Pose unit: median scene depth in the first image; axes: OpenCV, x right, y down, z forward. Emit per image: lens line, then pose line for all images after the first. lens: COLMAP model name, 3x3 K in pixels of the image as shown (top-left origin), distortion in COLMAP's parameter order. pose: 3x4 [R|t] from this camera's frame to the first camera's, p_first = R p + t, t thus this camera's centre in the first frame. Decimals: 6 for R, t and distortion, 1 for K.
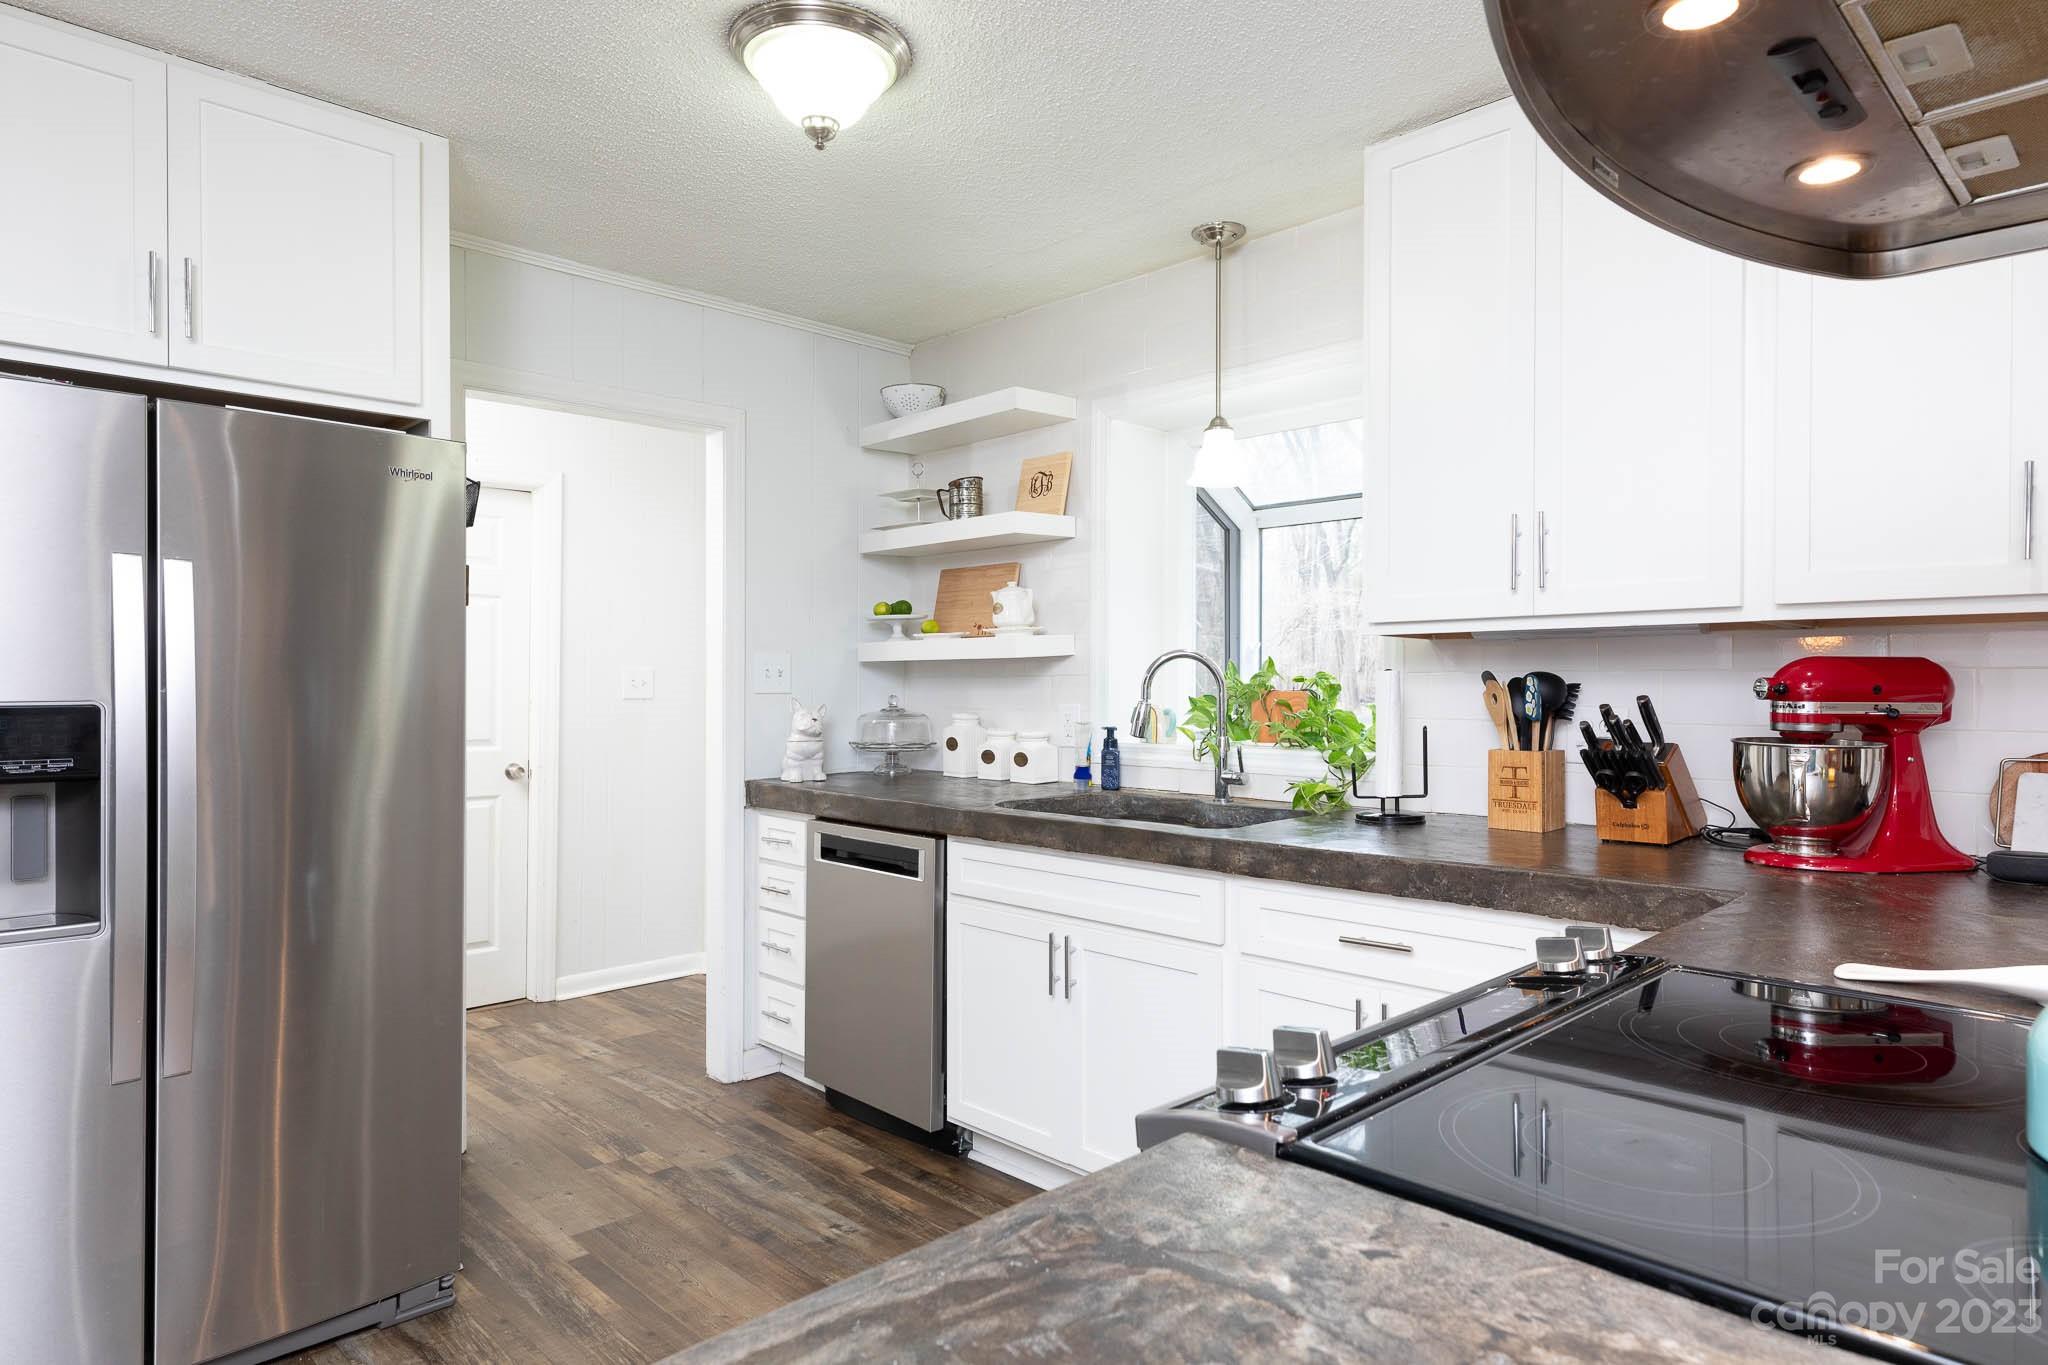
lens RADIAL K [[1192.3, 0, 1027.1], [0, 1192.3, 684.0], [0, 0, 1]] dist [0.010272, 0.000576]
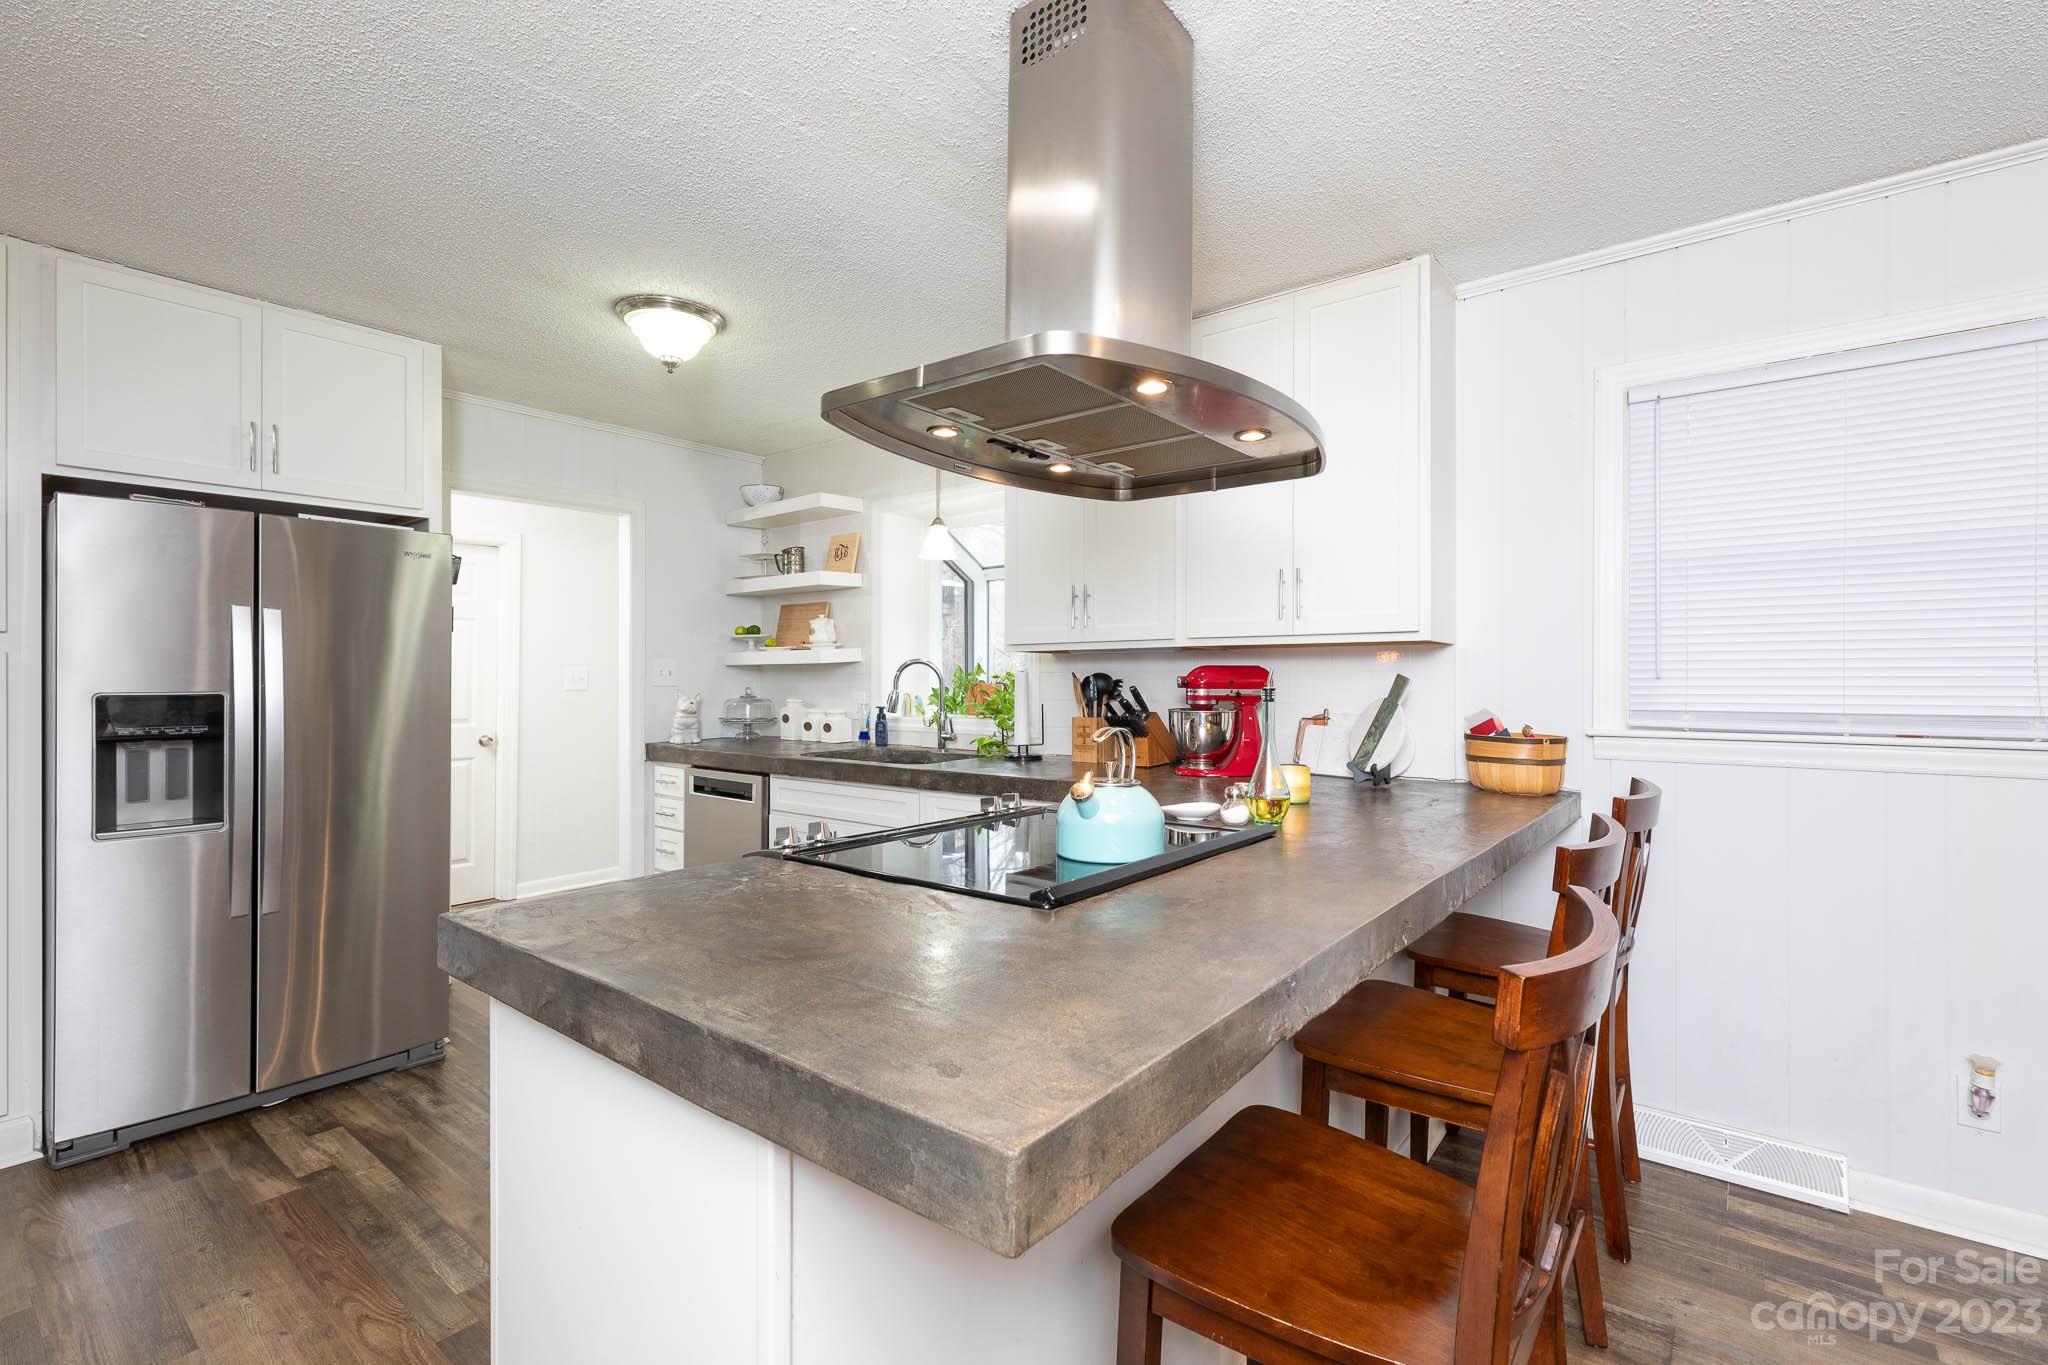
lens RADIAL K [[921.0, 0, 1028.1], [0, 921.0, 675.3], [0, 0, 1]] dist [-0.000706, -0.000121]
pose [[0.992290, -0.001297, 0.123927, 0.123153], [0.001710, 0.999993, -0.003232, -0.001740], [-0.123922, 0.003419, 0.992286, -0.273357]]
